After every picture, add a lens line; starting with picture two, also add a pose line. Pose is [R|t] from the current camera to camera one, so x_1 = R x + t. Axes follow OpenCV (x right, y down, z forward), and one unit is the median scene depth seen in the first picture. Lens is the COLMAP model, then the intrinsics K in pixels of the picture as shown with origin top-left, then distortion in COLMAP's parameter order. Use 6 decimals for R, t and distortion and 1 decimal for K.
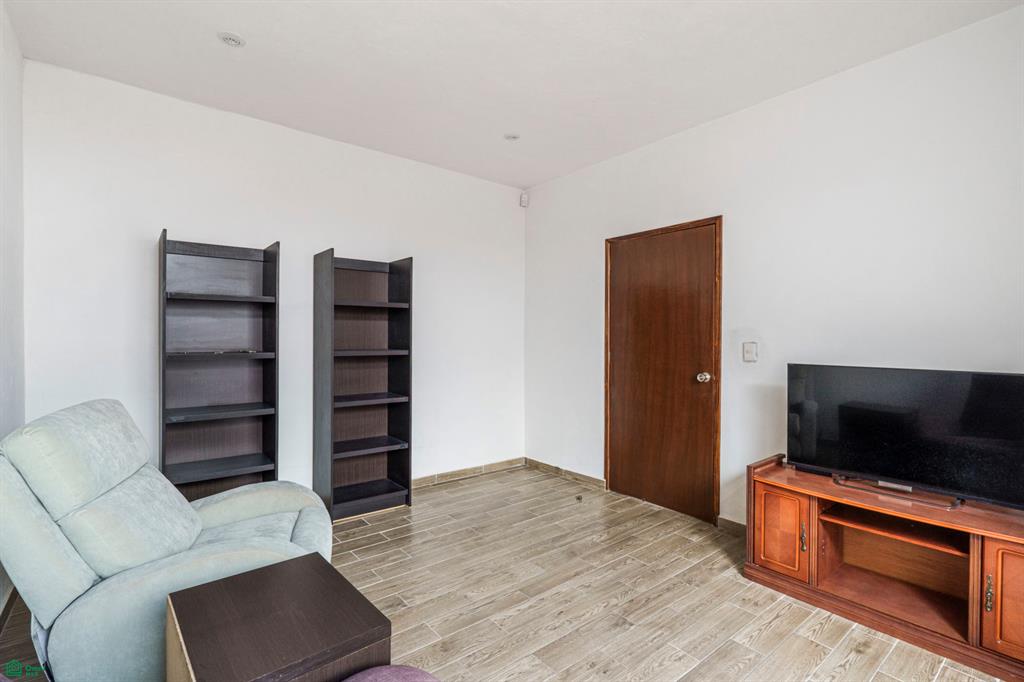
lens RADIAL K [[470.9, 0, 514.5], [0, 470.9, 342.6], [0, 0, 1]] dist [-0.004245, 0.000423]
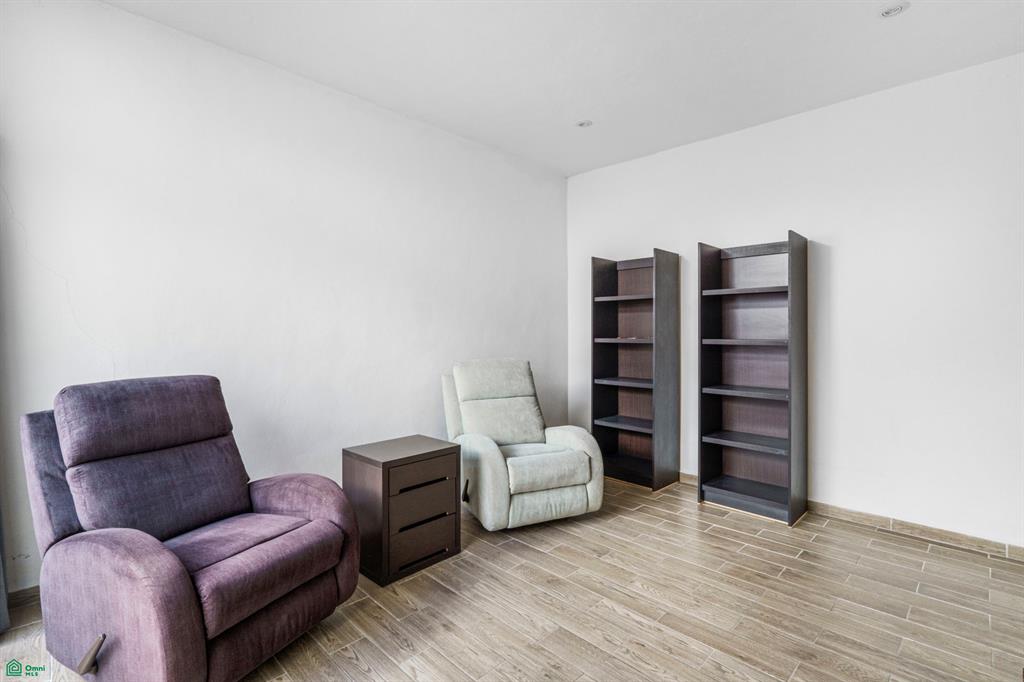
lens RADIAL K [[470.9, 0, 514.8], [0, 470.9, 333.6], [0, 0, 1]] dist [-0.004245, 0.000423]
pose [[0.118791, -0.003580, -0.992913, 0.633817], [-0.014665, 0.999878, -0.005360, 0.018025], [0.992811, 0.015198, 0.118724, 0.466104]]
